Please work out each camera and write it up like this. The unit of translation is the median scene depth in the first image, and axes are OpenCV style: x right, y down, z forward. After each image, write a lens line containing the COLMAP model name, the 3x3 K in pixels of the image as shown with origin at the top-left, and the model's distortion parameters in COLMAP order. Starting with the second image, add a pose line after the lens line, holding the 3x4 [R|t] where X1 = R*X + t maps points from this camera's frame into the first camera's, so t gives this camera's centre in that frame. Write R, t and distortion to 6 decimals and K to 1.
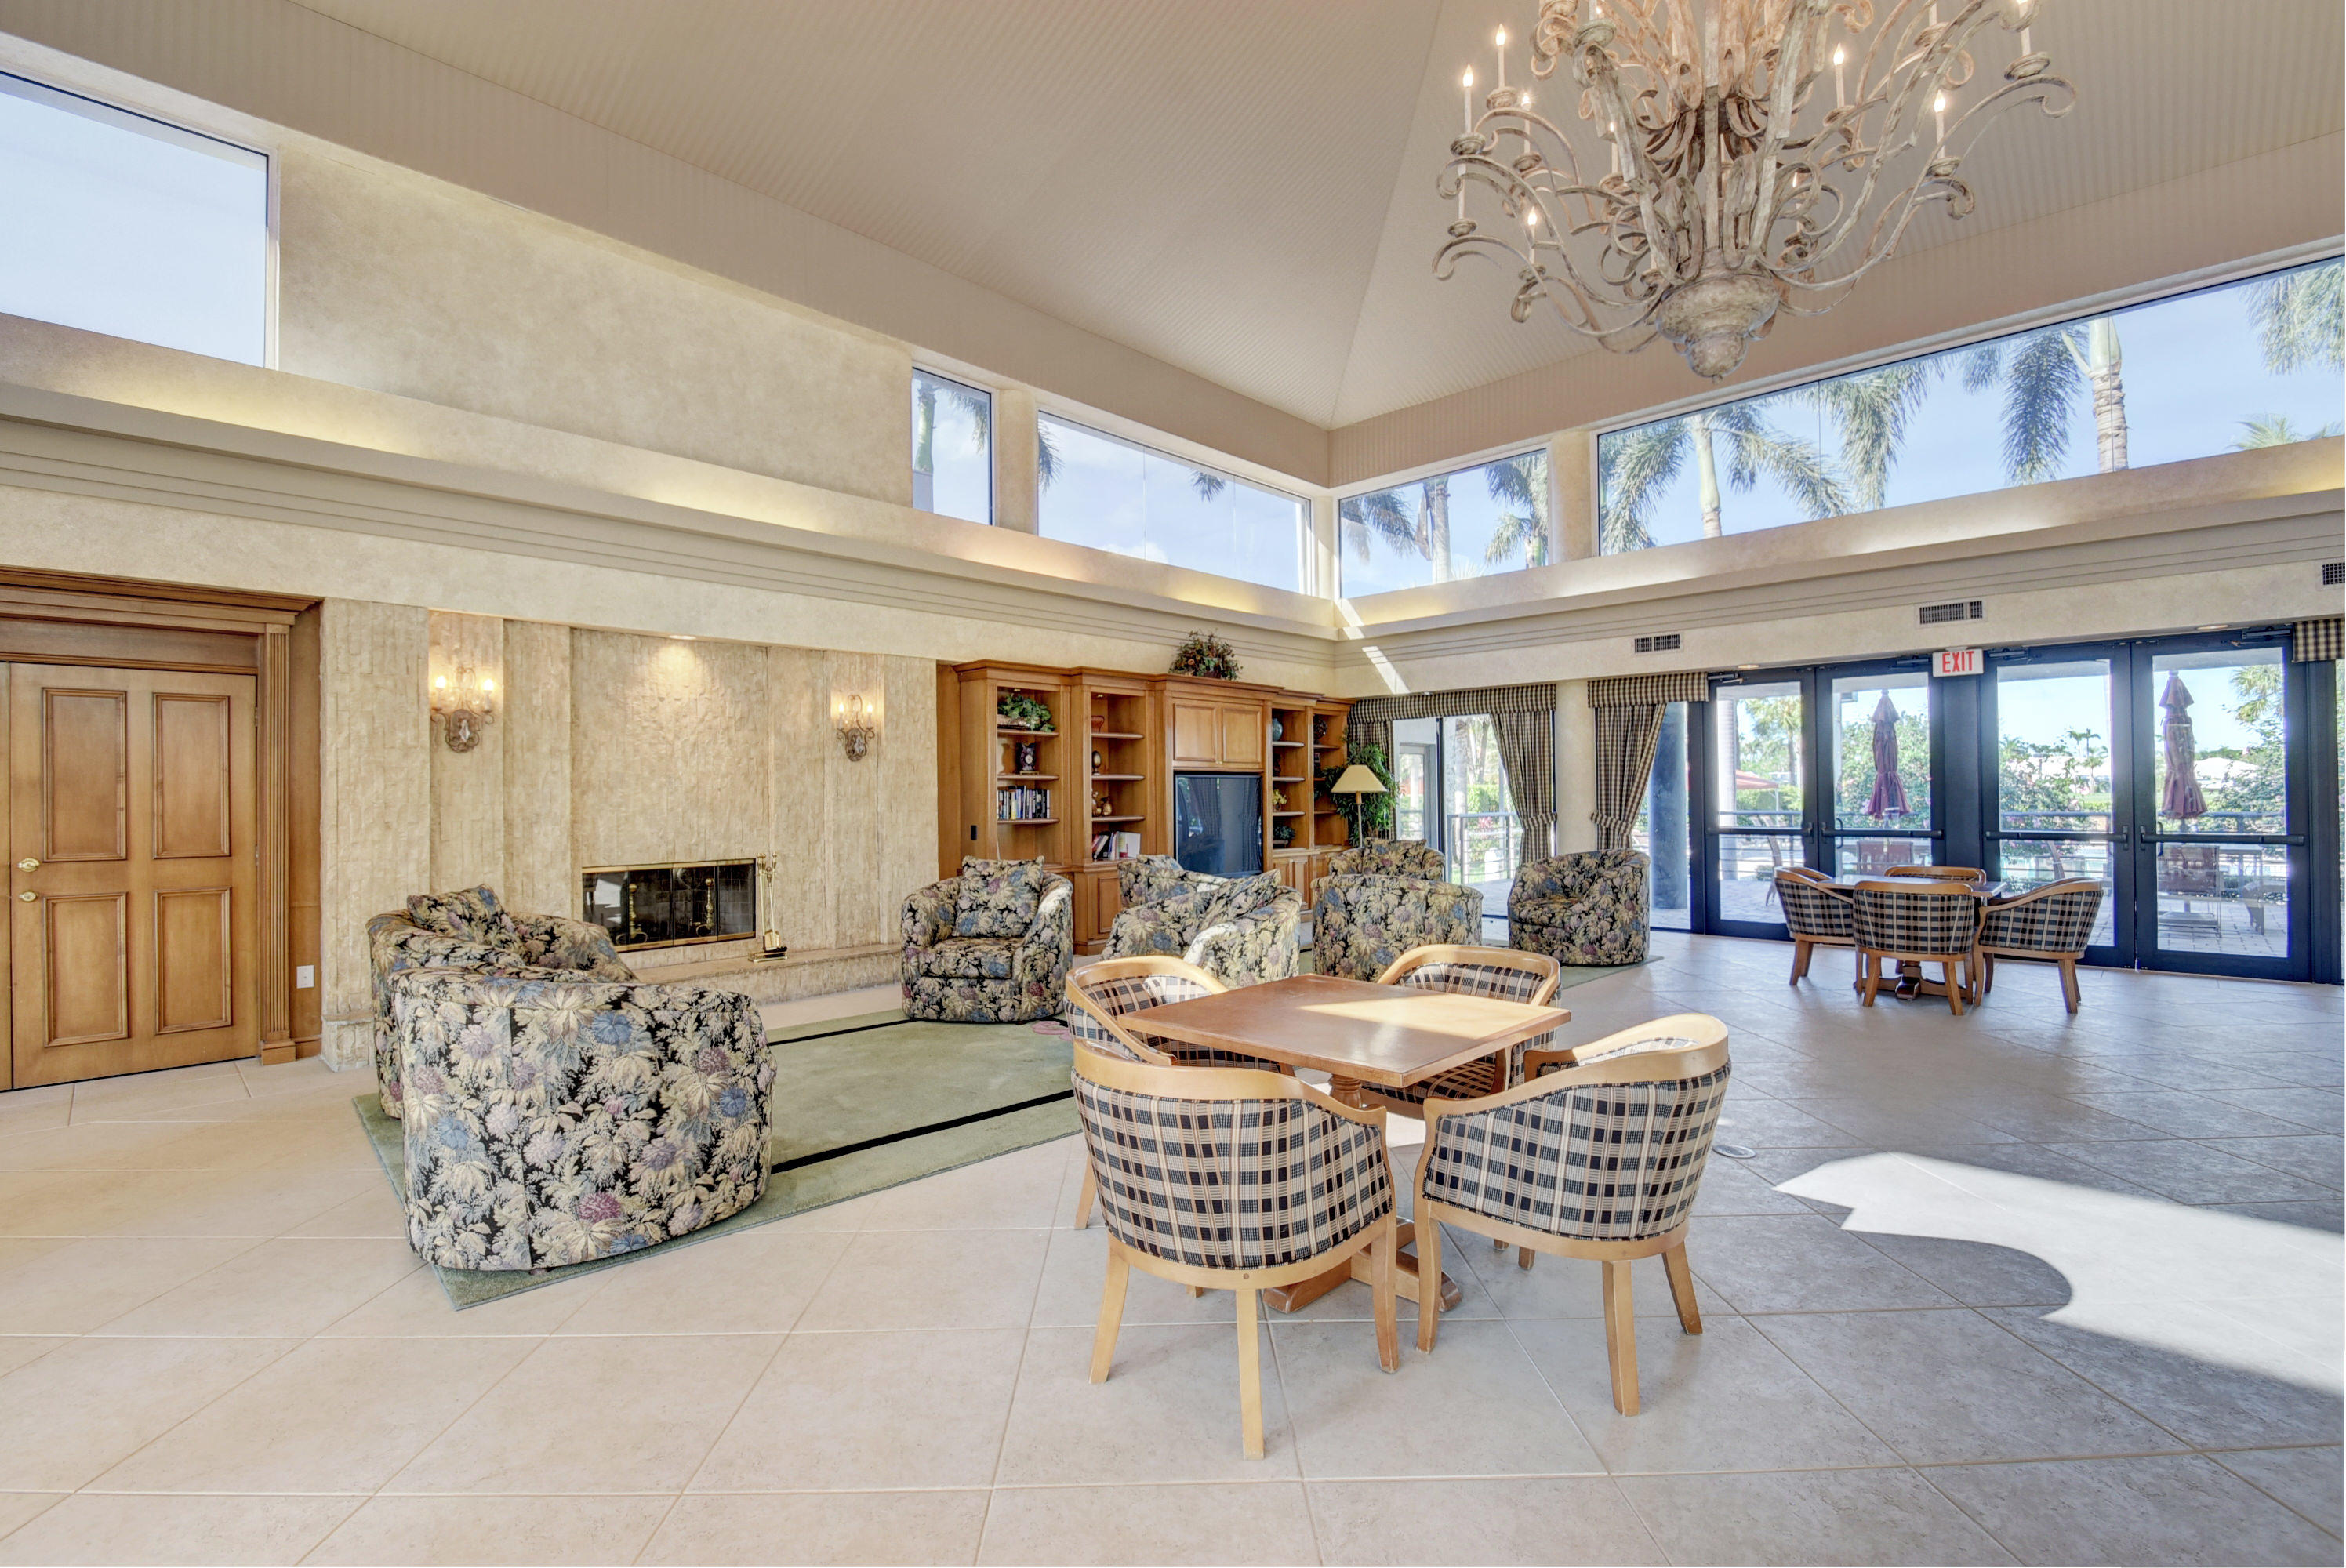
lens RADIAL K [[1038.5, 0, 1175.4], [0, 1038.5, 789.8], [0, 0, 1]] dist [-0.007932, -0.003886]
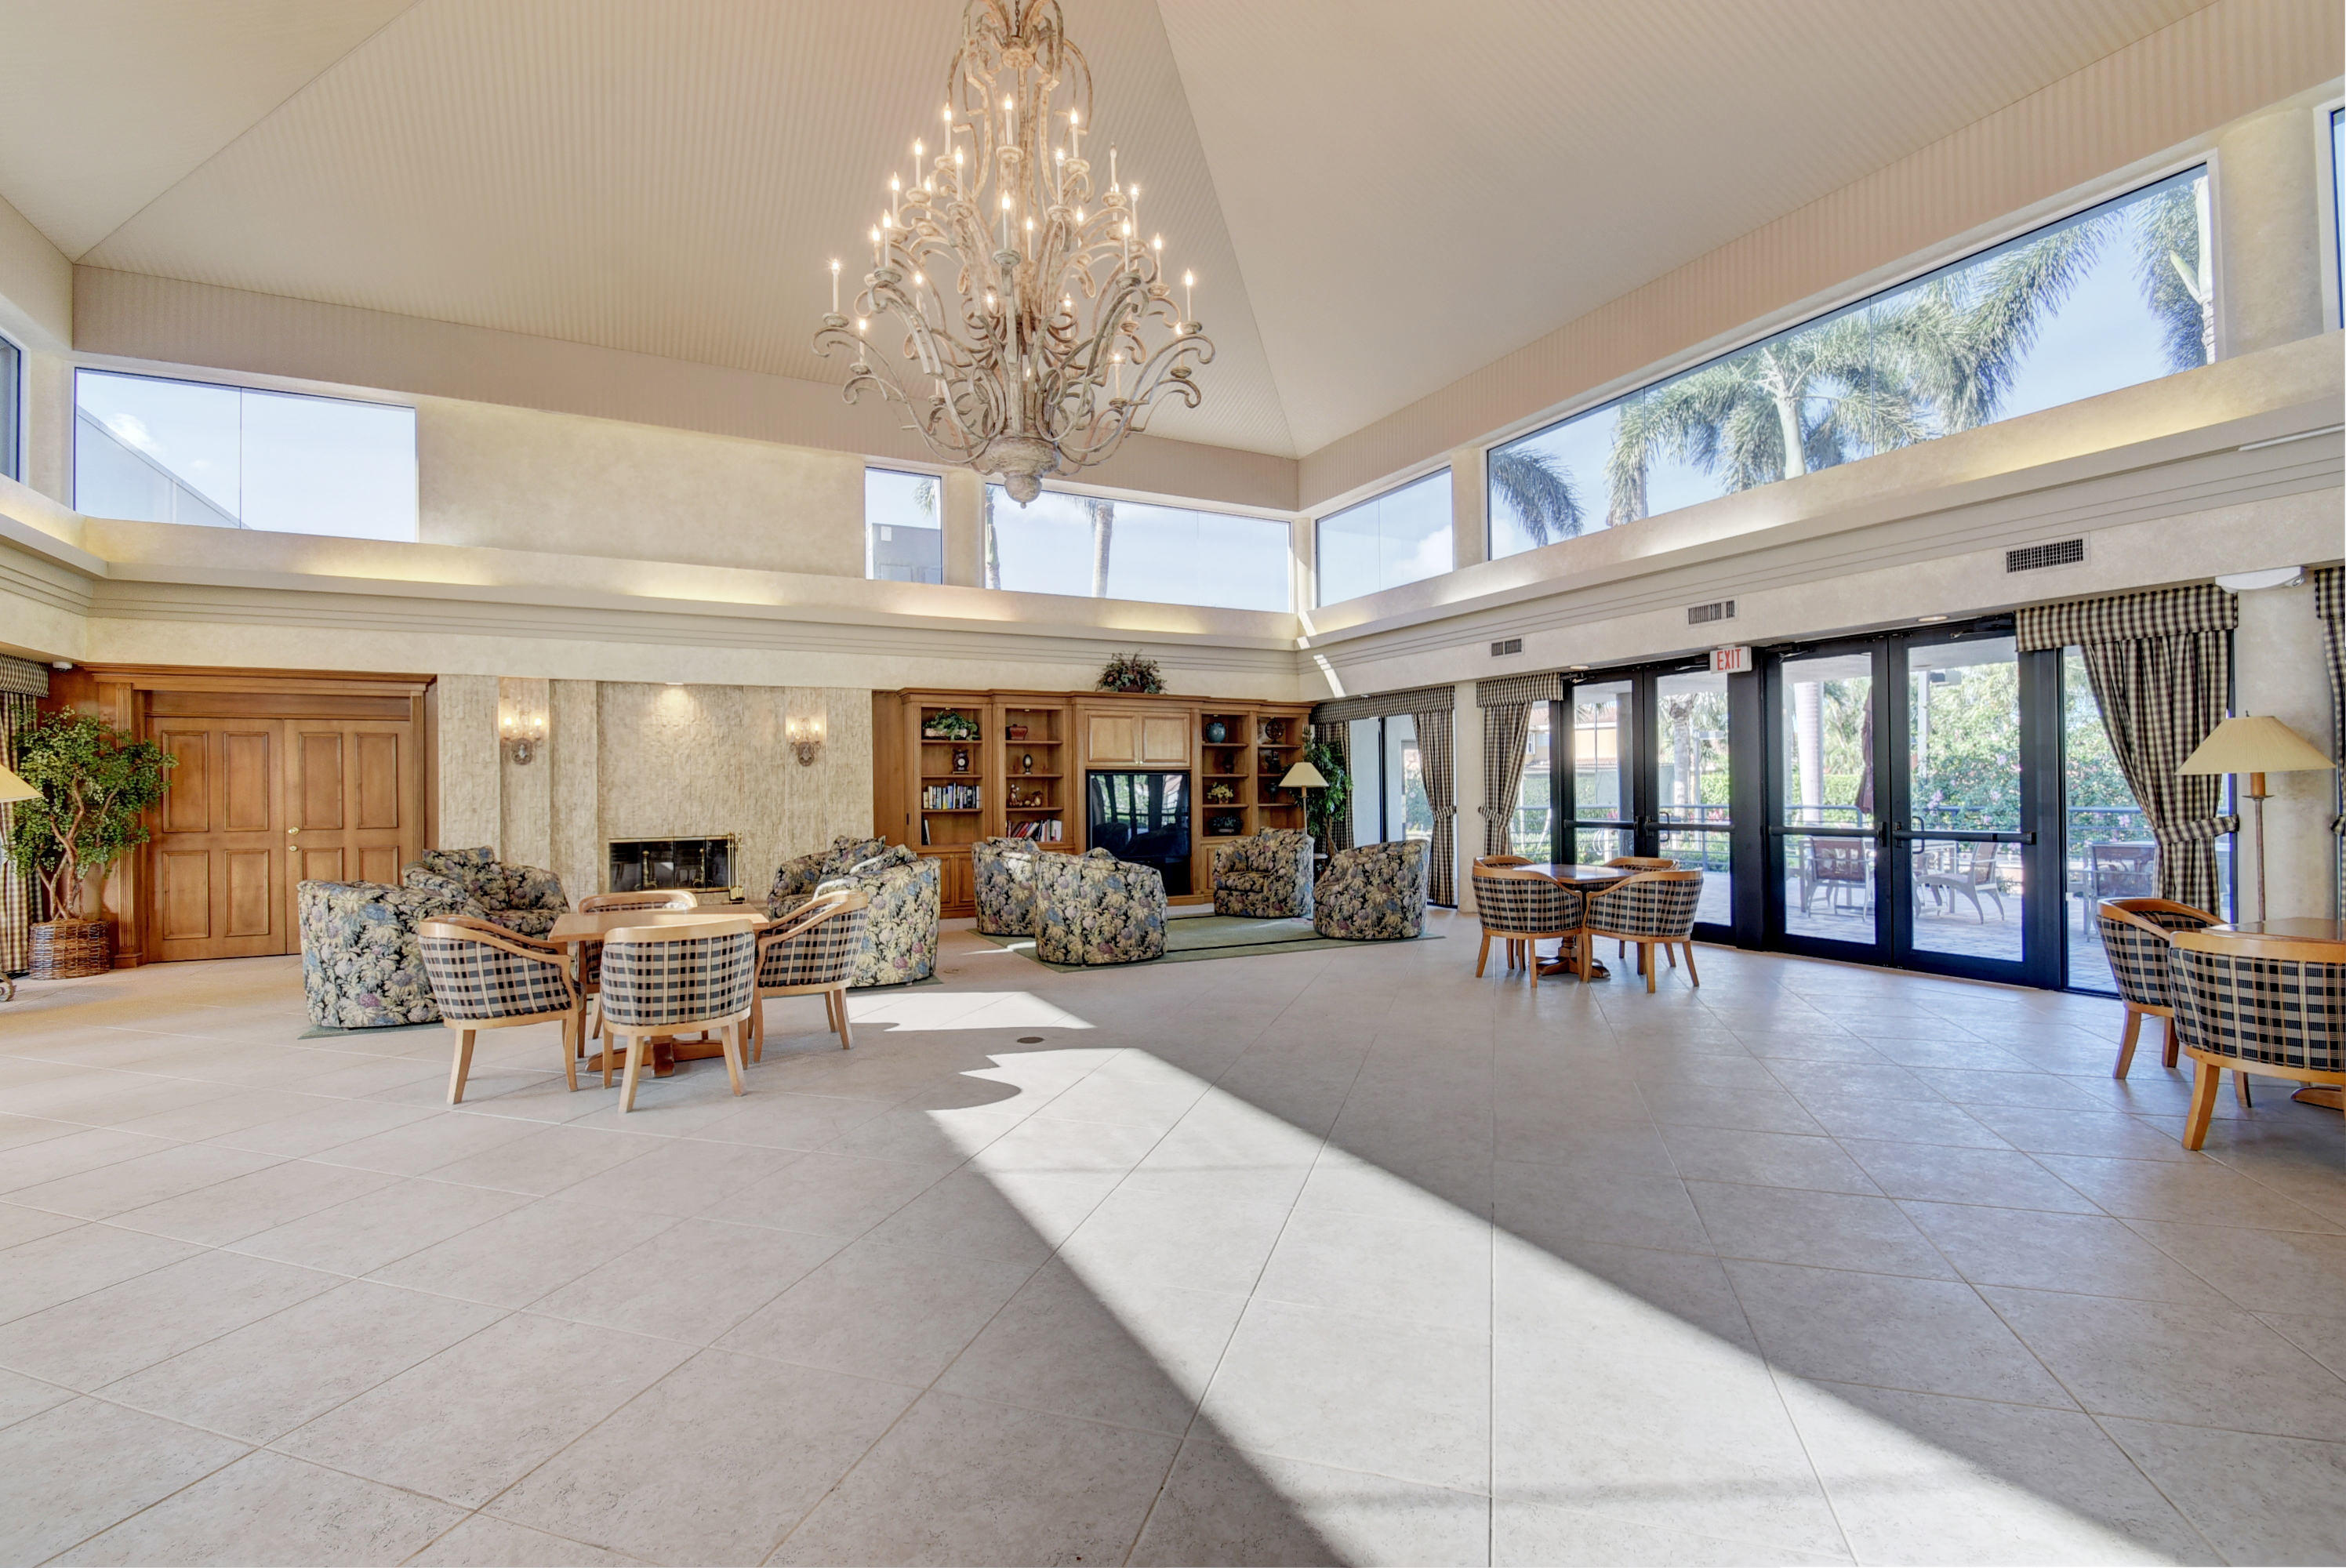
lens RADIAL K [[1038.5, 0, 1176.0], [0, 1038.5, 788.3], [0, 0, 1]] dist [-0.007932, -0.003886]
pose [[0.948041, -0.000959, -0.318147, 0.626574], [0.003225, 0.999973, 0.006598, -0.005747], [0.318133, -0.007281, 0.948018, -0.156682]]
